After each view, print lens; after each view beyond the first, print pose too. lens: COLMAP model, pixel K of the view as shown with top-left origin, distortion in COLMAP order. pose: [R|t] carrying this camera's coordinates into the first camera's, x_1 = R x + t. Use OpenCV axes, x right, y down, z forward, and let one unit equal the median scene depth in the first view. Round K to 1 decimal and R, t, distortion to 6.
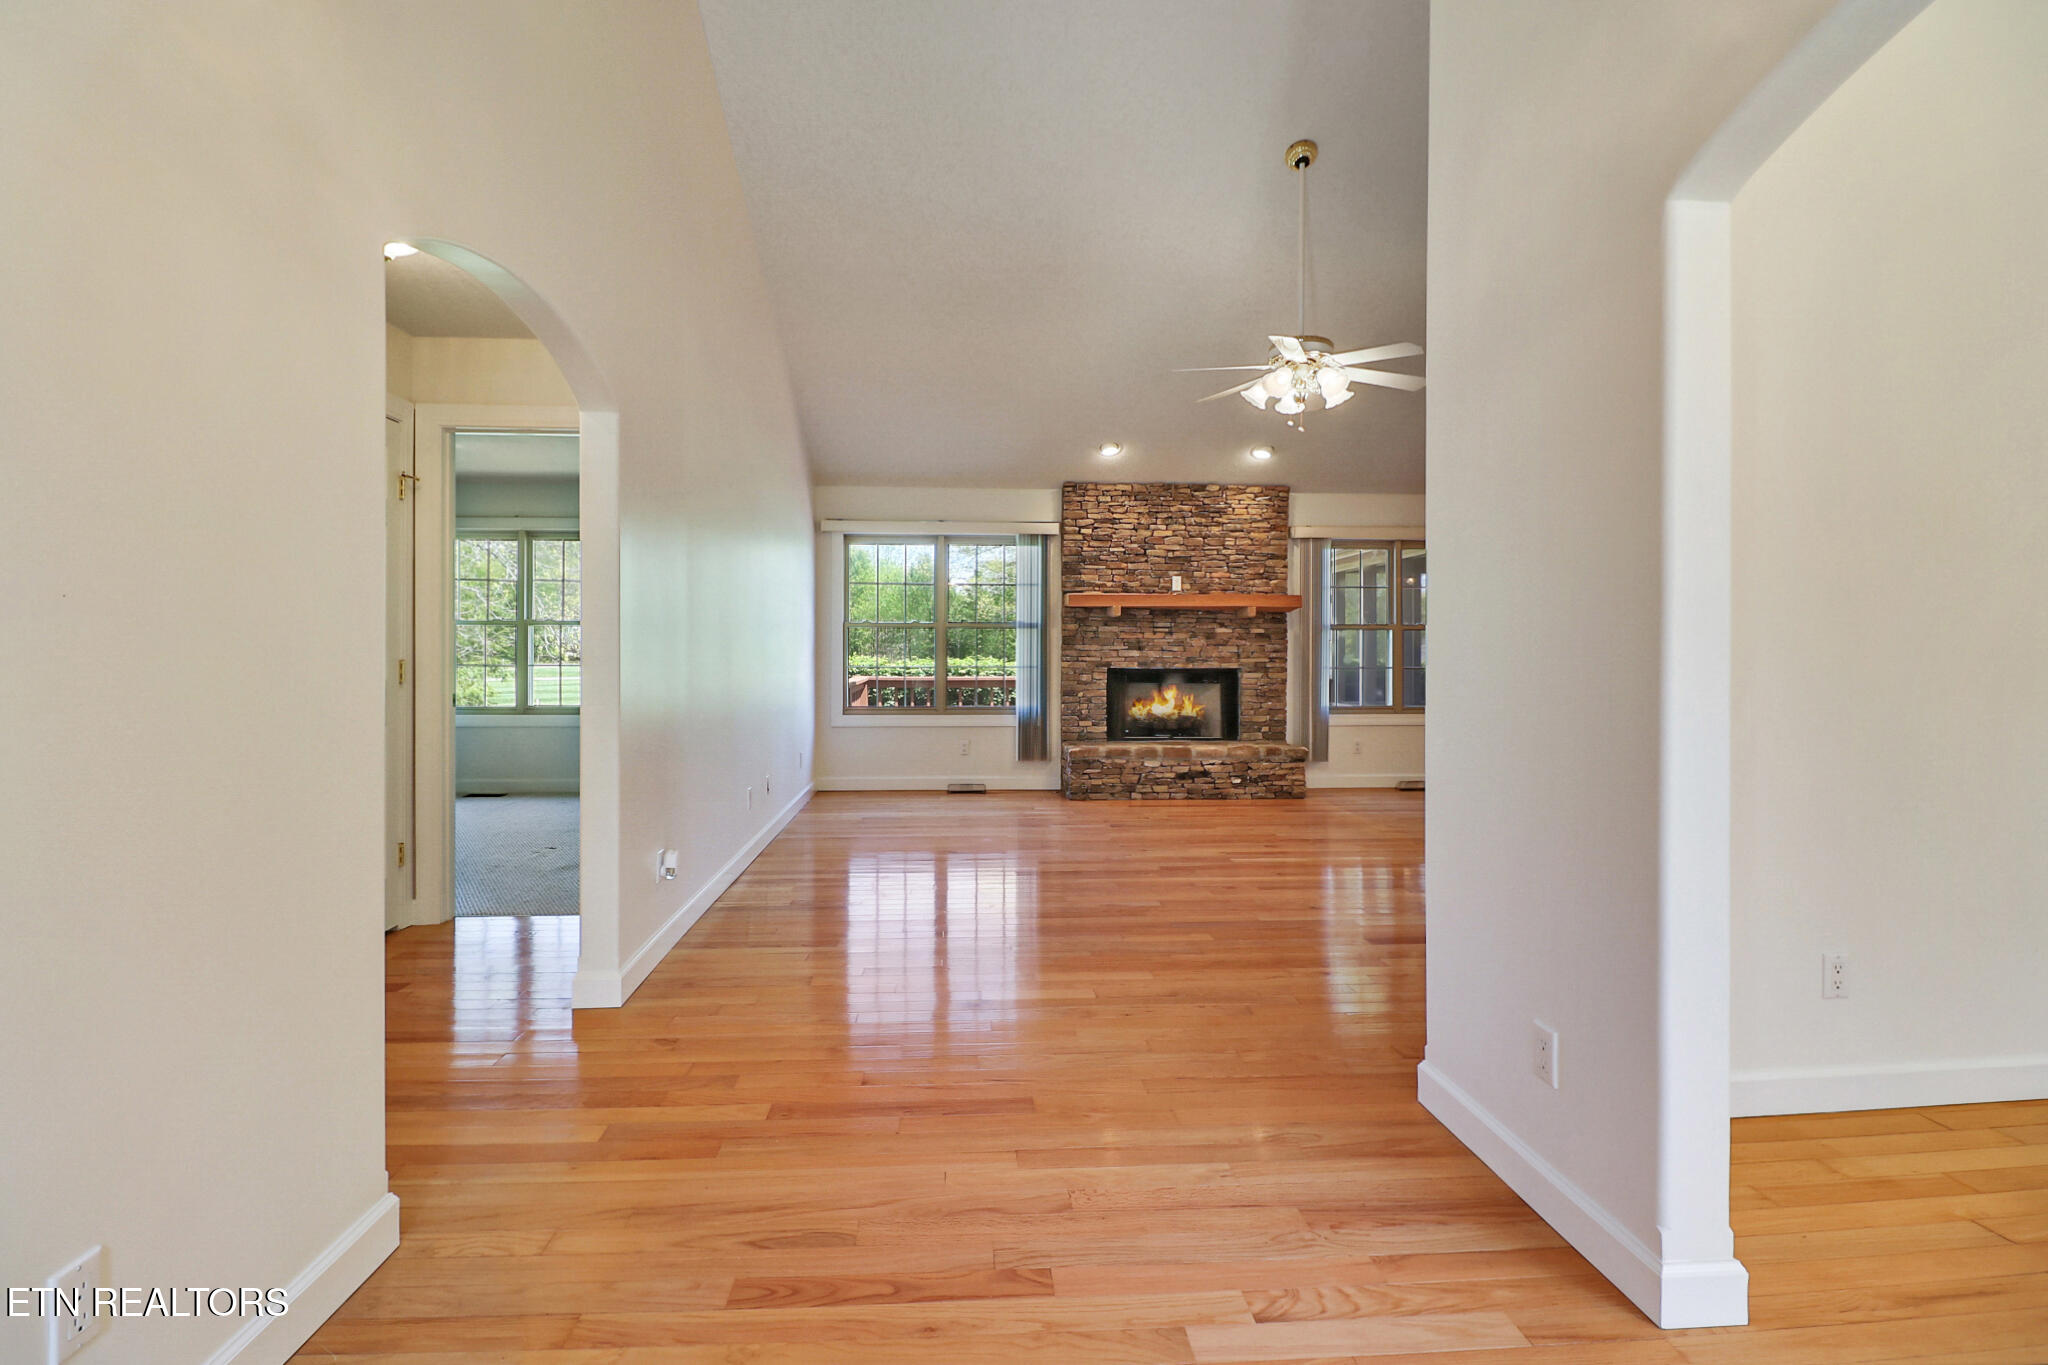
lens RADIAL K [[940.5, 0, 1002.2], [0, 940.5, 649.0], [0, 0, 1]] dist [-0.006810, -0.001008]
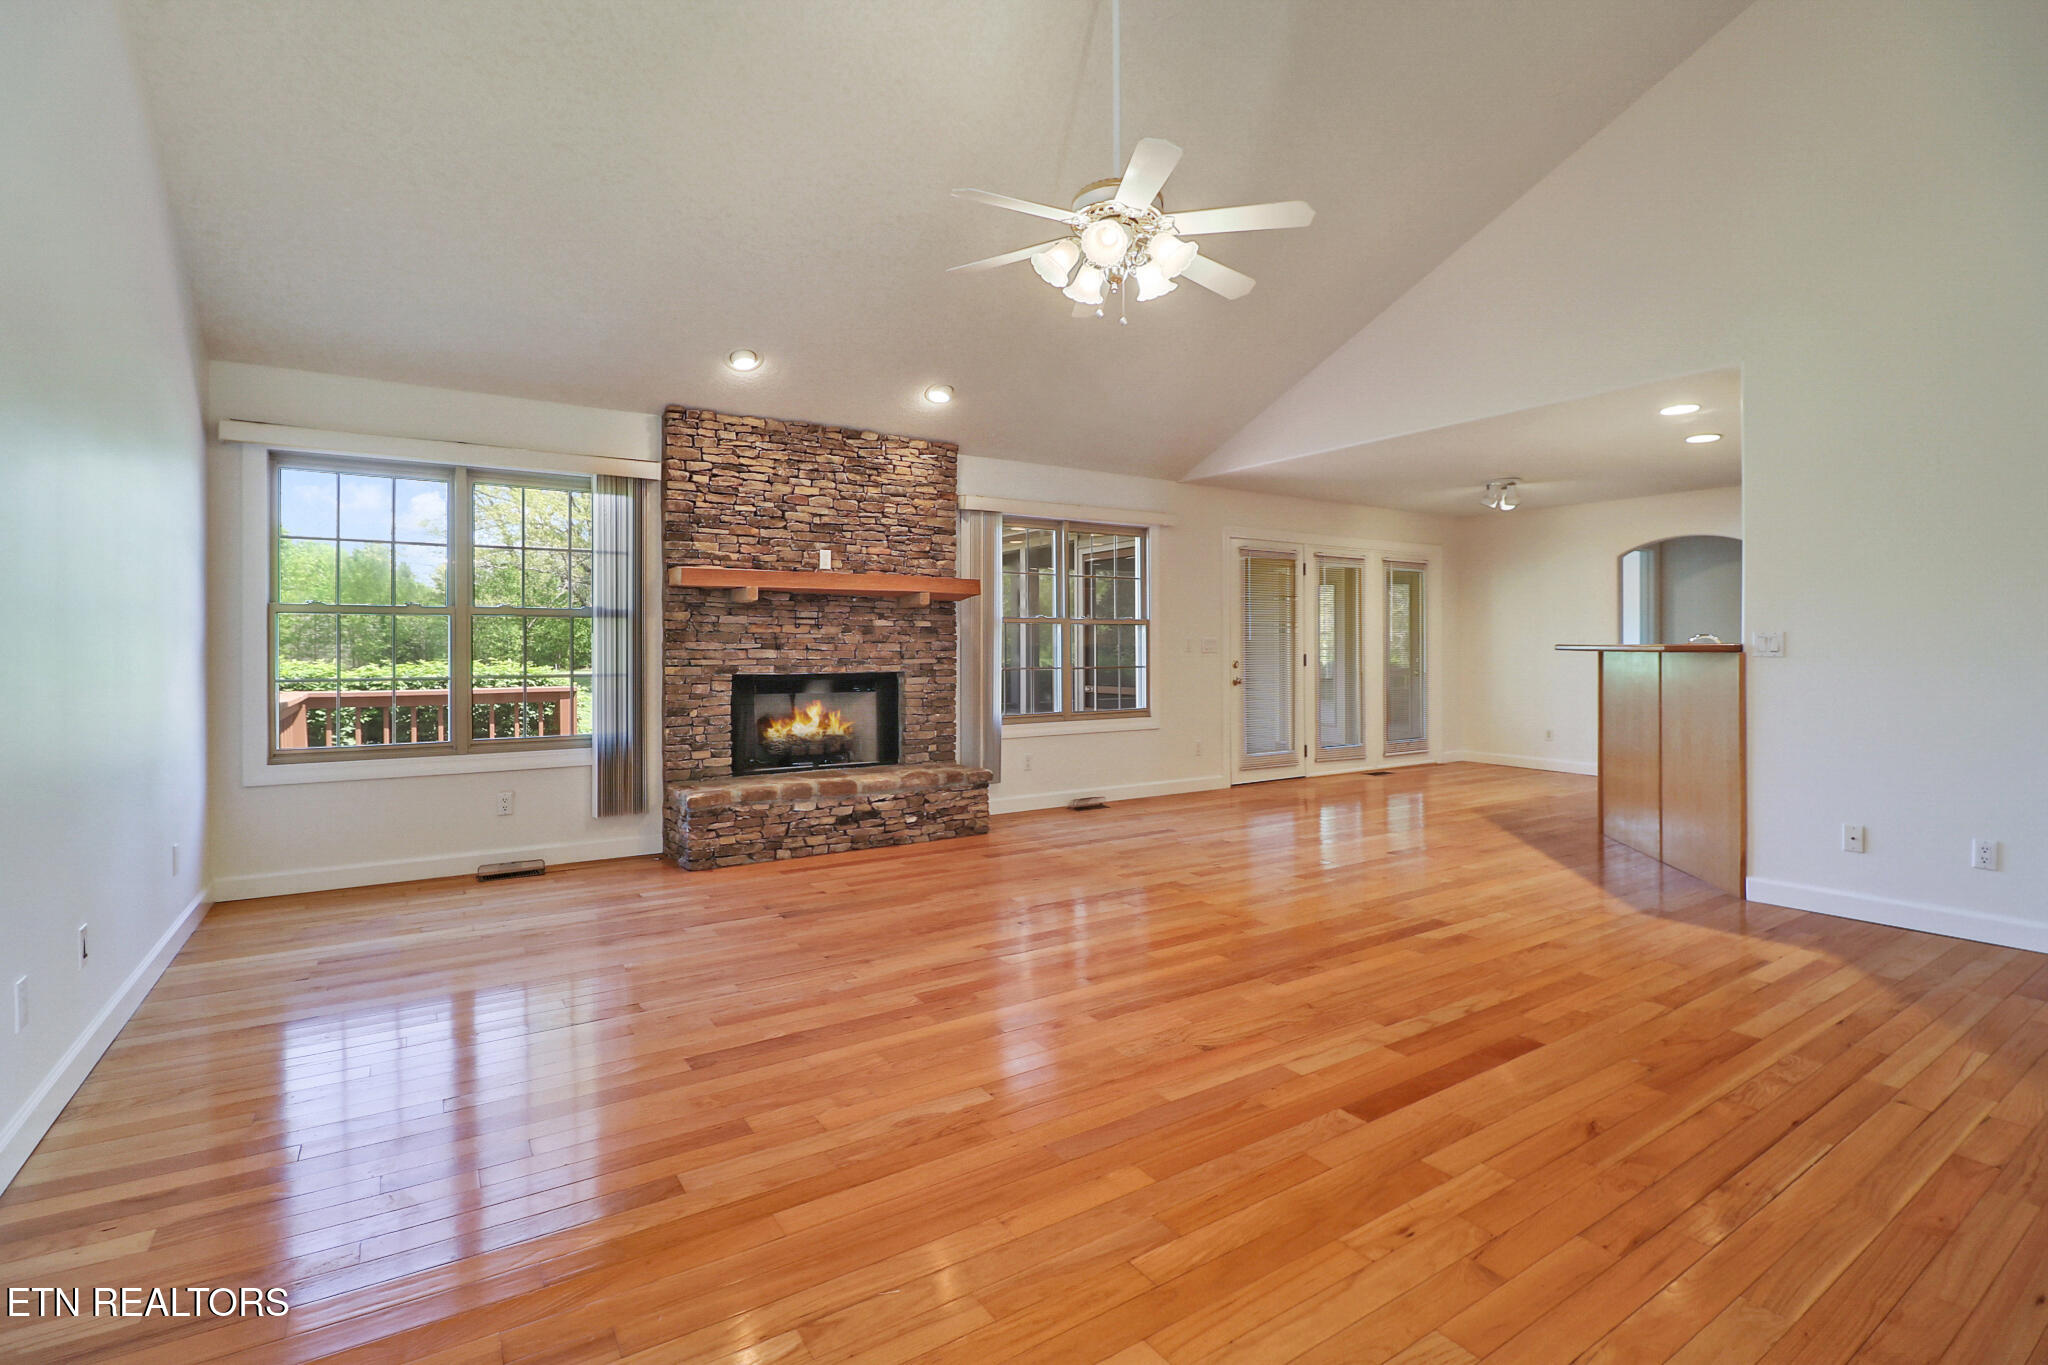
lens RADIAL K [[940.5, 0, 1002.2], [0, 940.5, 649.0], [0, 0, 1]] dist [-0.006810, -0.001008]
pose [[0.872251, -0.005259, 0.489031, -0.056843], [0.005222, 0.999985, 0.001441, 0.000913], [-0.489031, 0.001297, 0.872265, 0.281648]]
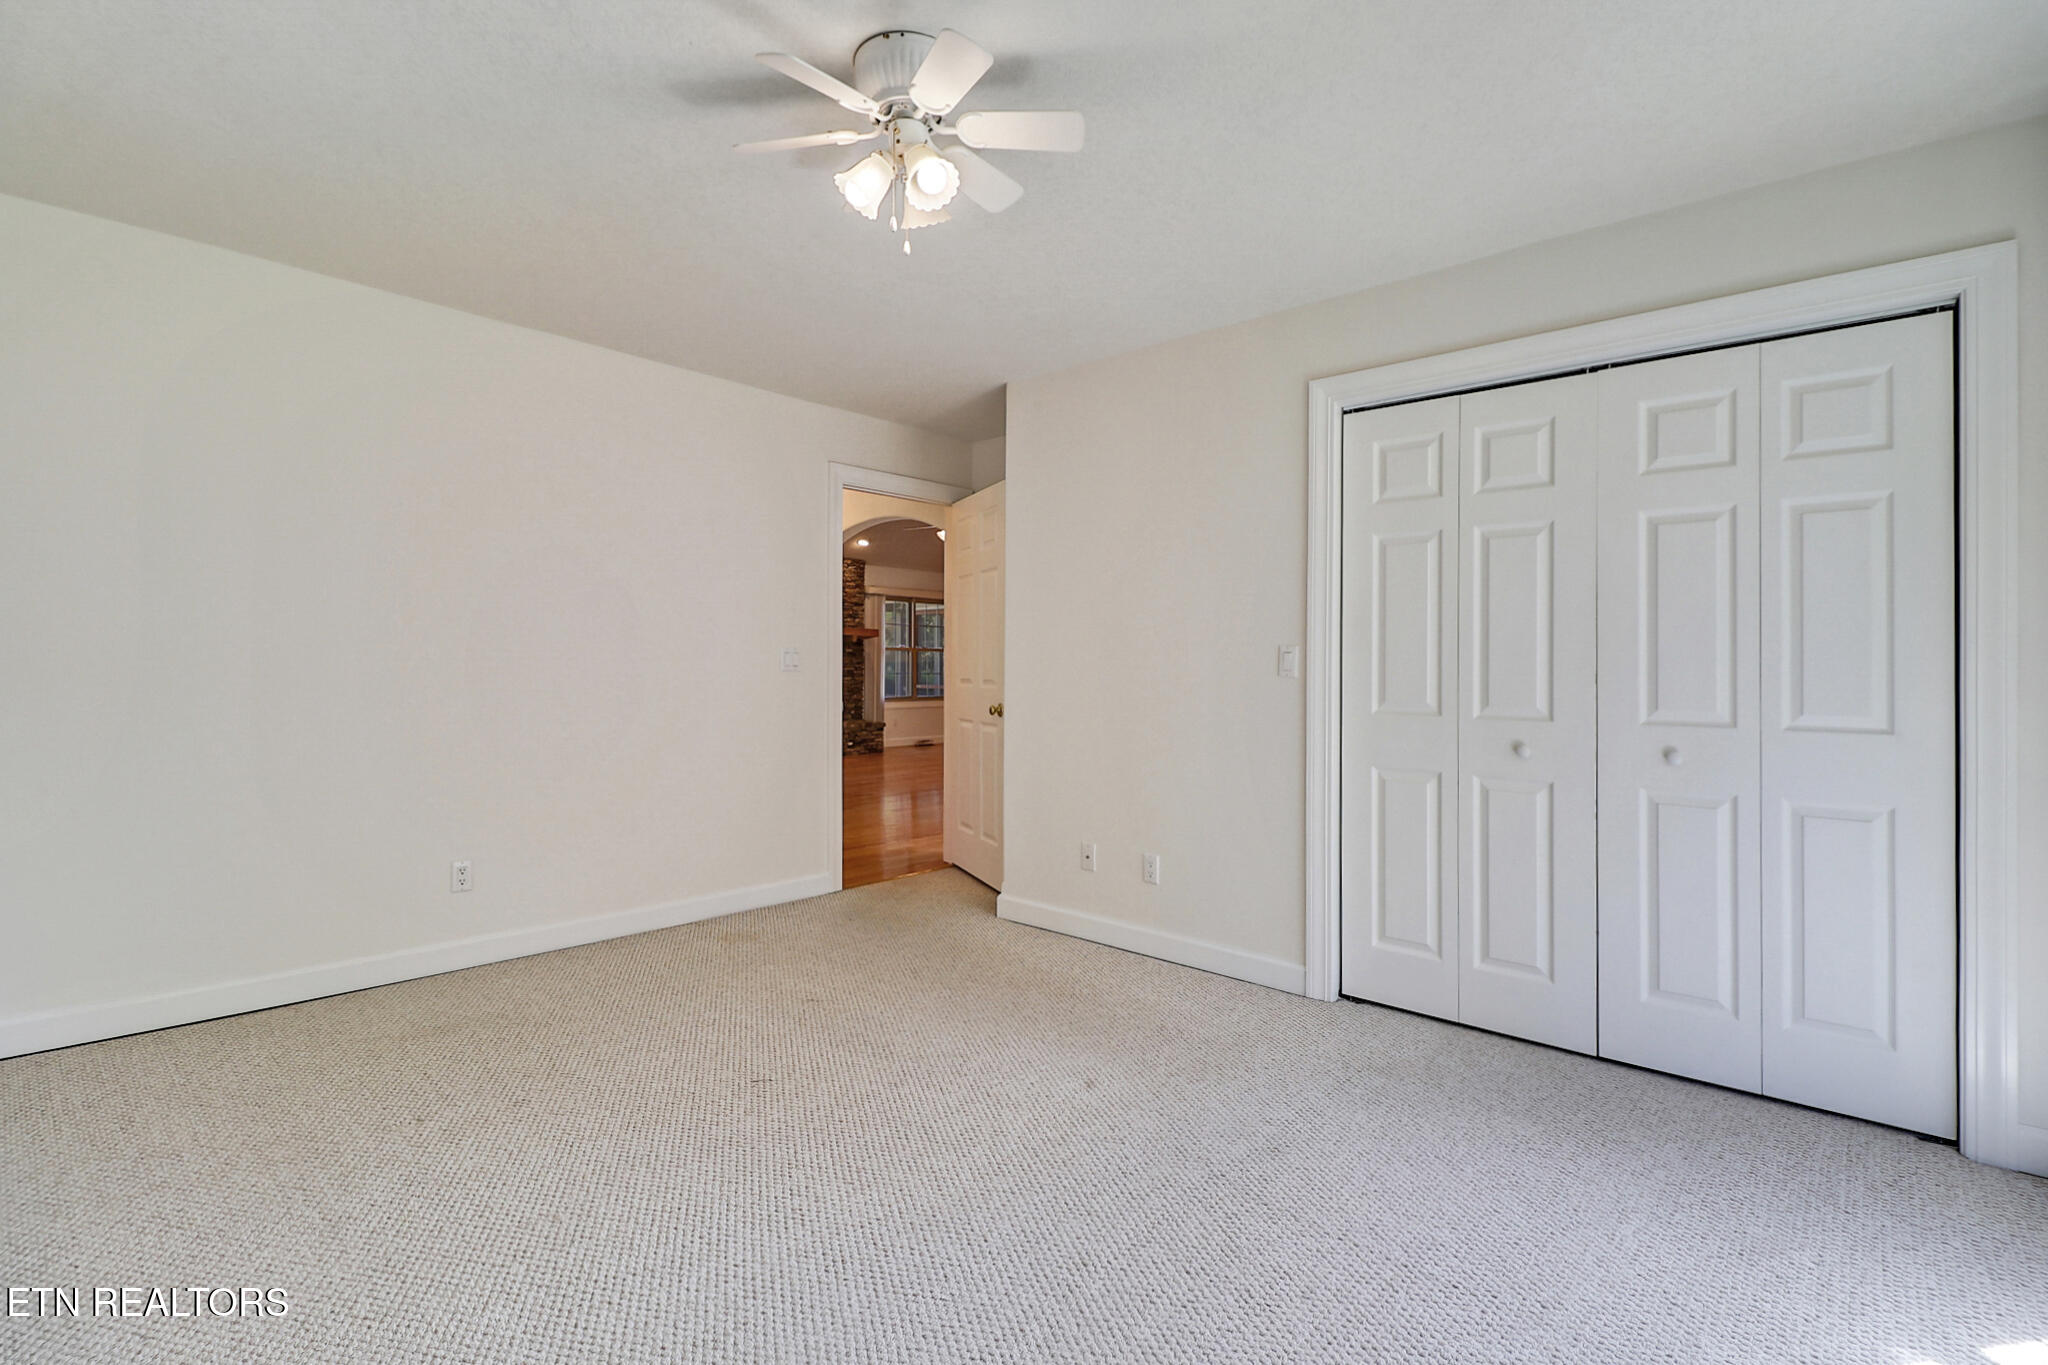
lens RADIAL K [[940.5, 0, 1002.2], [0, 940.5, 649.0], [0, 0, 1]] dist [-0.006810, -0.001008]
pose [[0.718020, 0.009607, 0.695956, -0.653942], [-0.000897, 0.999917, -0.012877, -0.001963], [-0.696021, 0.008622, 0.717969, -0.323950]]
